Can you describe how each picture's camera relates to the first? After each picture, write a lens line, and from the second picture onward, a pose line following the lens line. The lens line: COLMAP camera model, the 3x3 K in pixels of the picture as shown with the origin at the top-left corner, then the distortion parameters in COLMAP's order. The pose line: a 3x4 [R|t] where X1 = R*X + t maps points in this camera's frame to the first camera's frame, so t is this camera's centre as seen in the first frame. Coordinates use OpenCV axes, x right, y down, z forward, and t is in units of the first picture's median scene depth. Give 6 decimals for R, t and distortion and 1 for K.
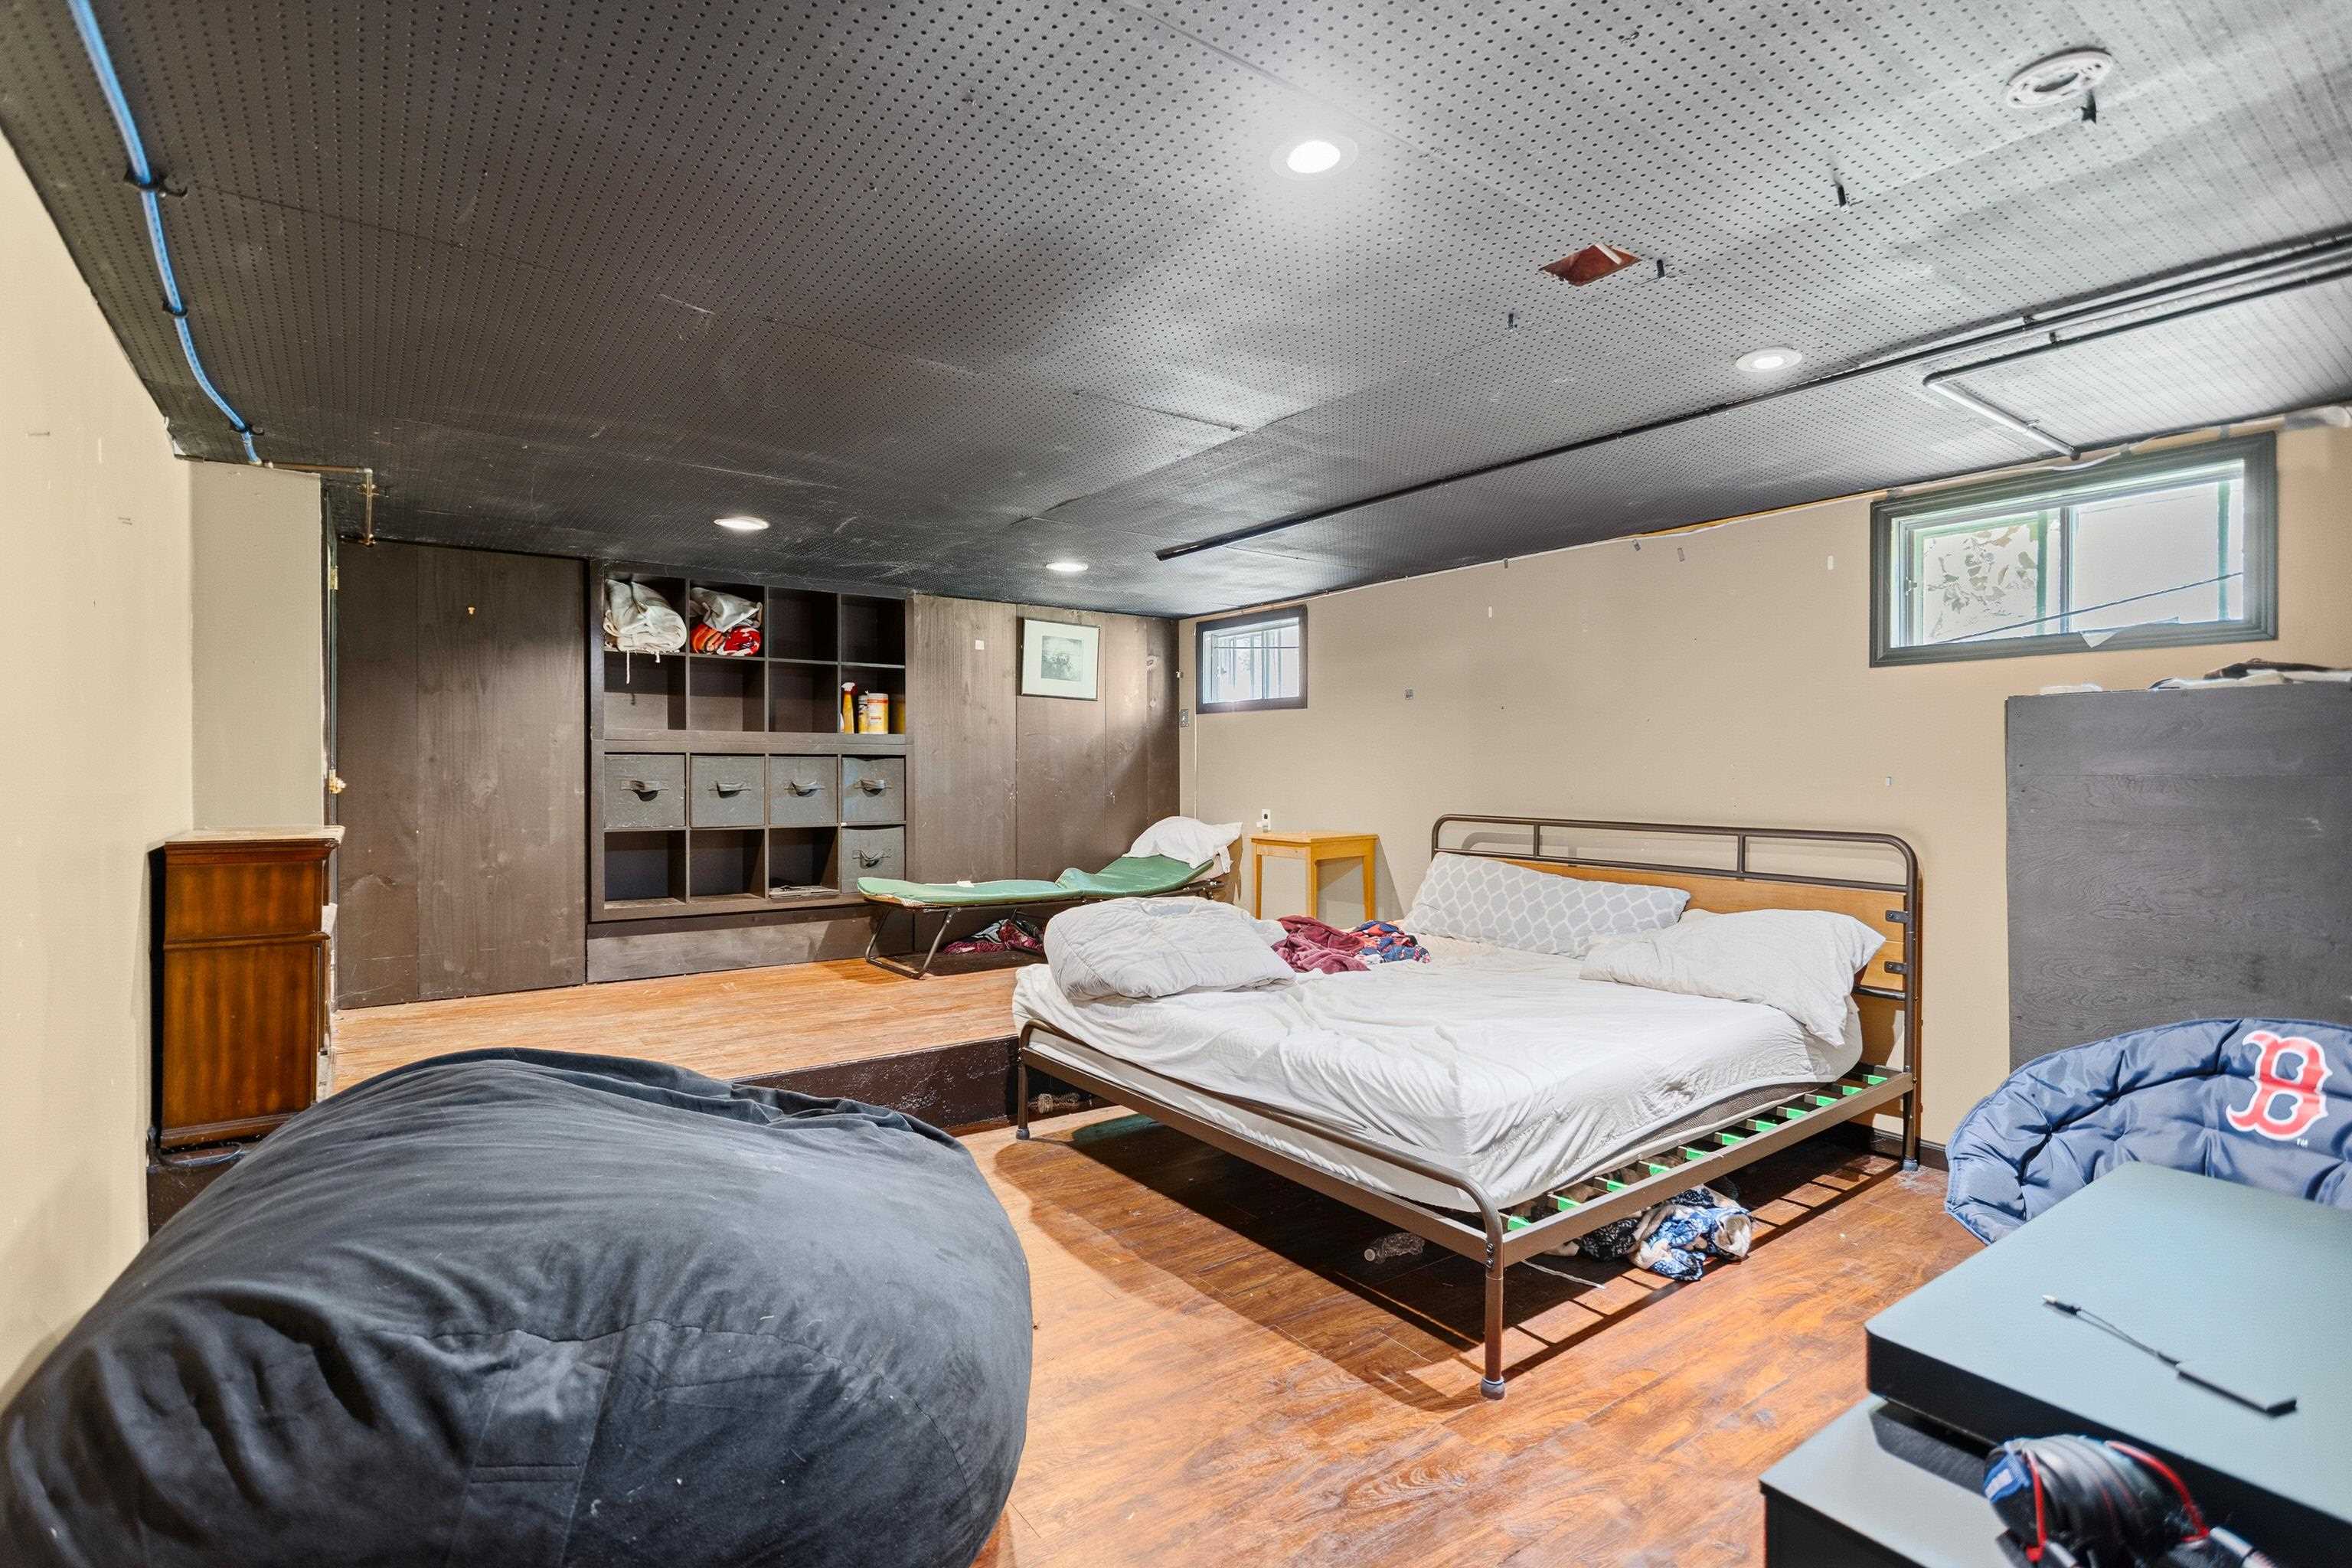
lens RADIAL K [[1108.8, 0, 1180.8], [0, 1108.8, 767.2], [0, 0, 1]] dist [0.001269, 0.000776]
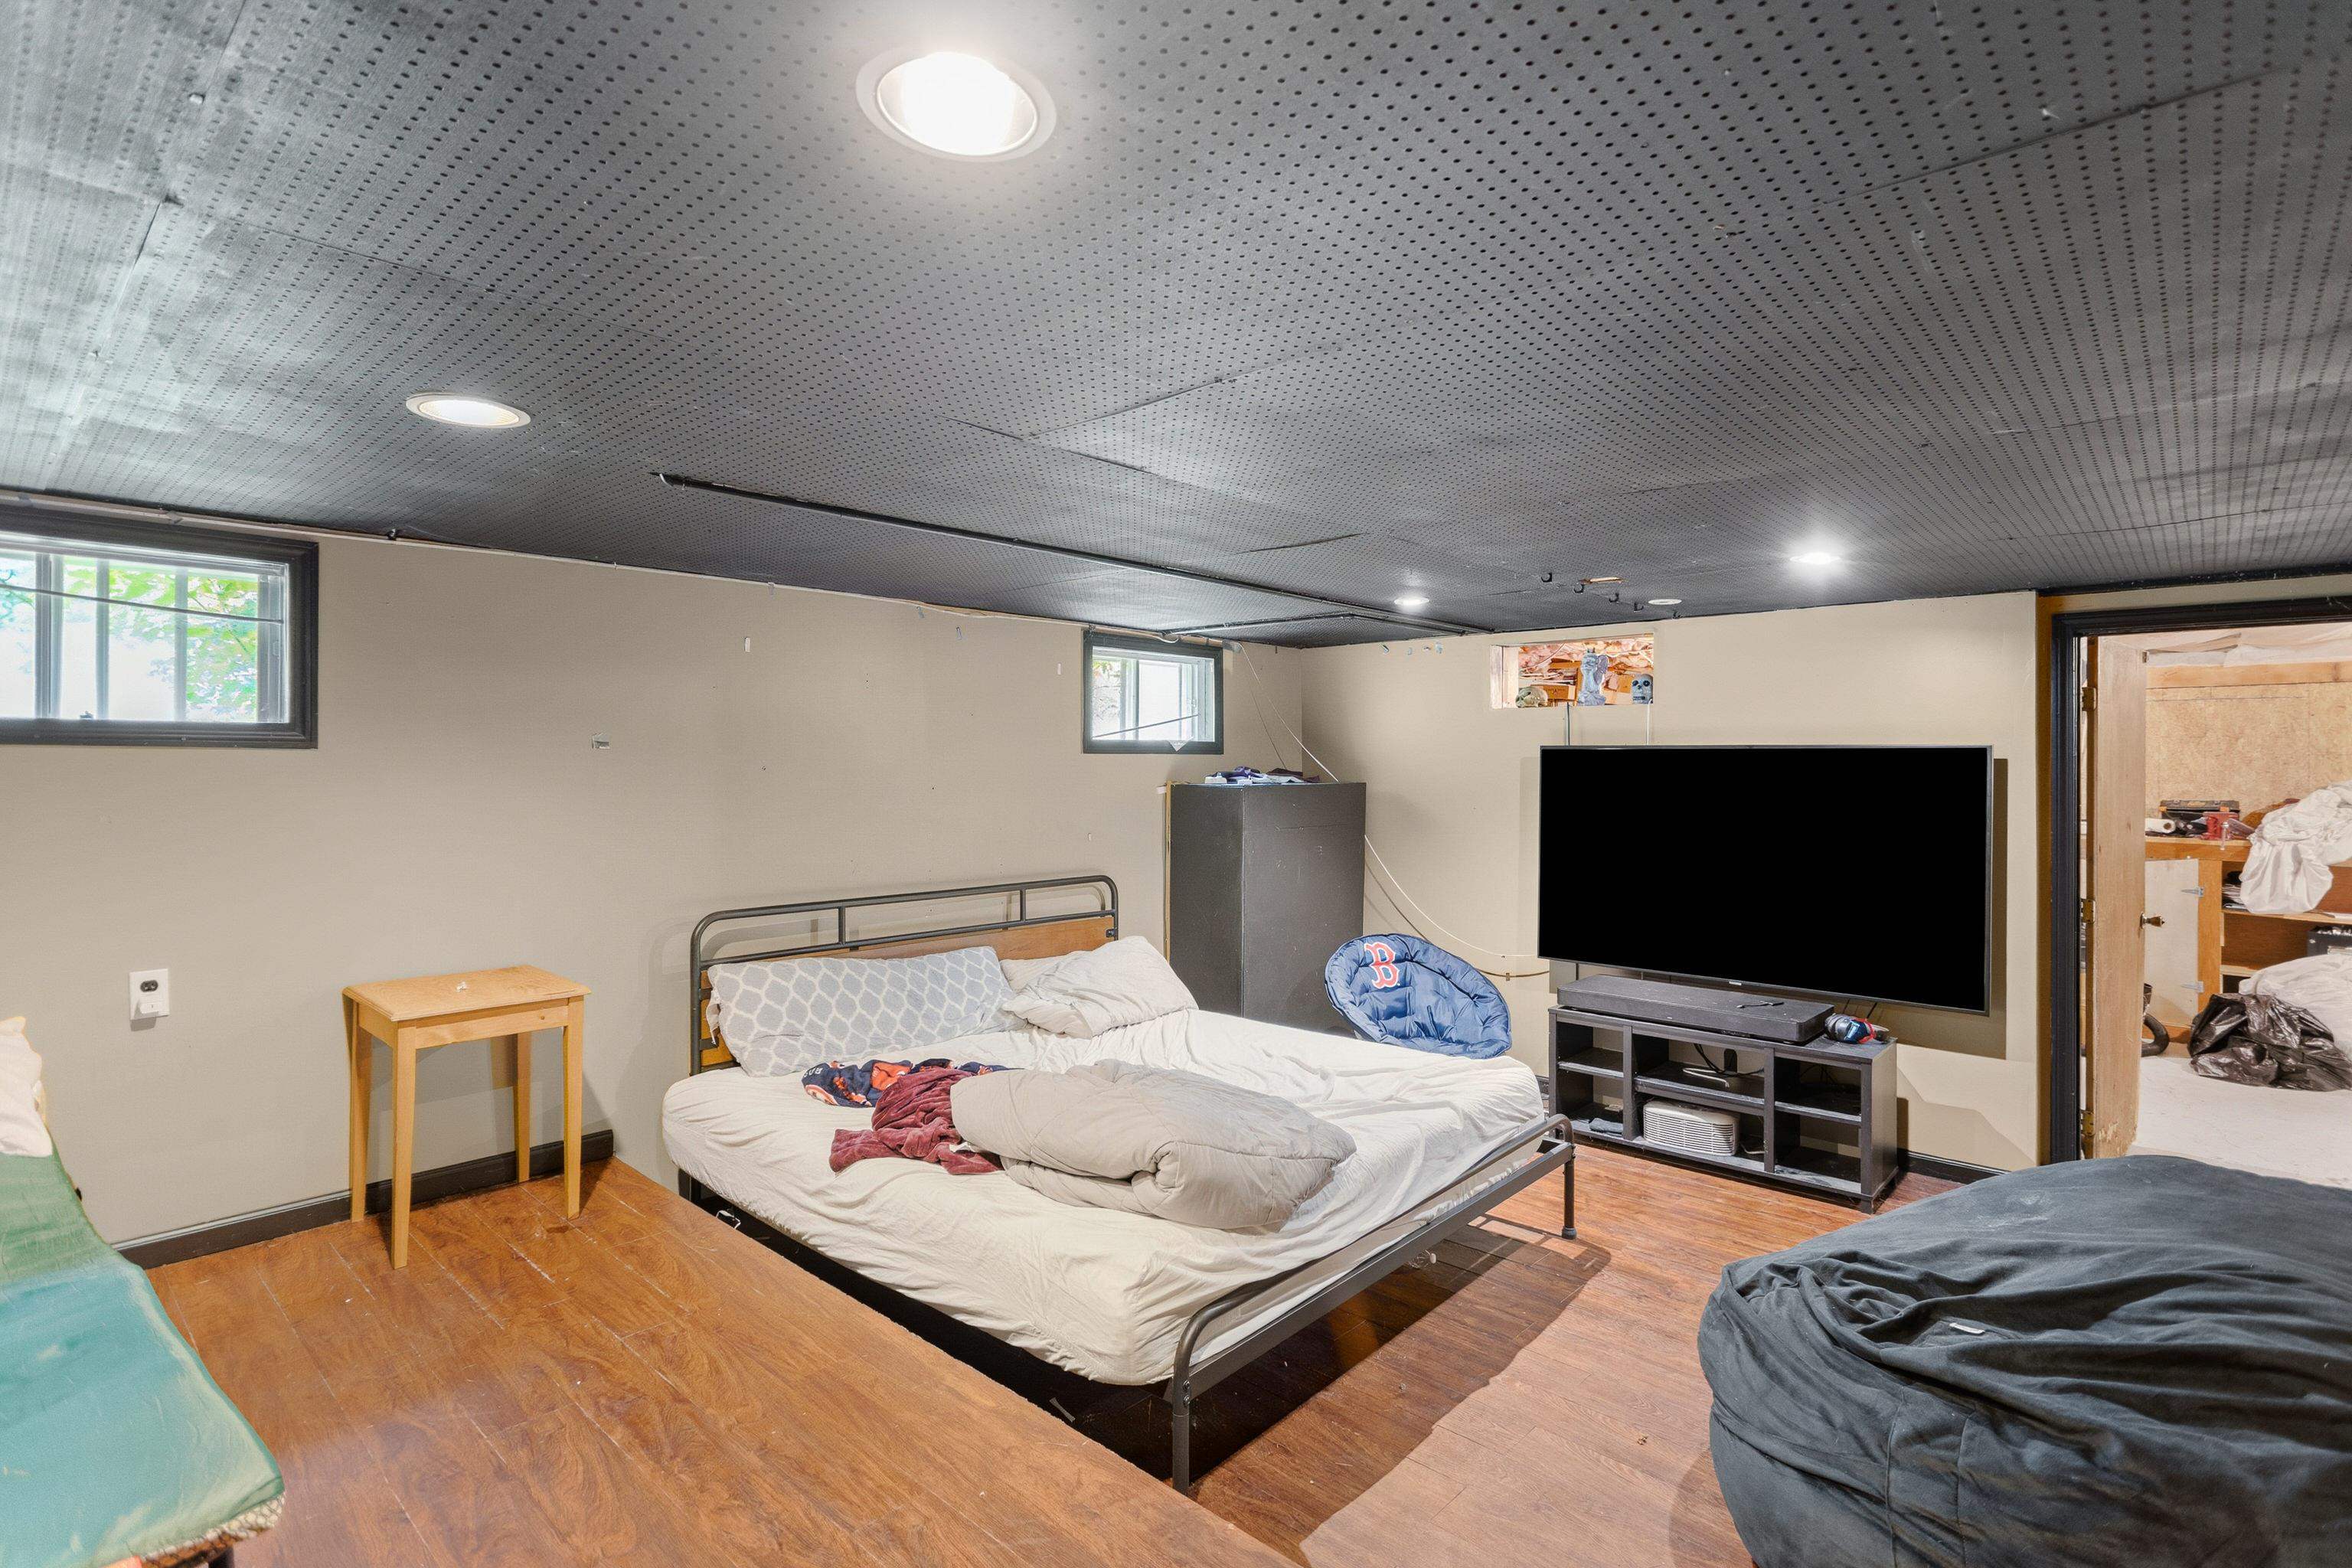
lens RADIAL K [[1108.8, 0, 1183.4], [0, 1108.8, 791.8], [0, 0, 1]] dist [0.001269, 0.000776]
pose [[-0.186221, -0.020332, 0.982297, -0.728363], [-0.001920, 0.999791, 0.020330, -0.071157], [-0.982506, 0.001900, -0.186222, 1.131986]]
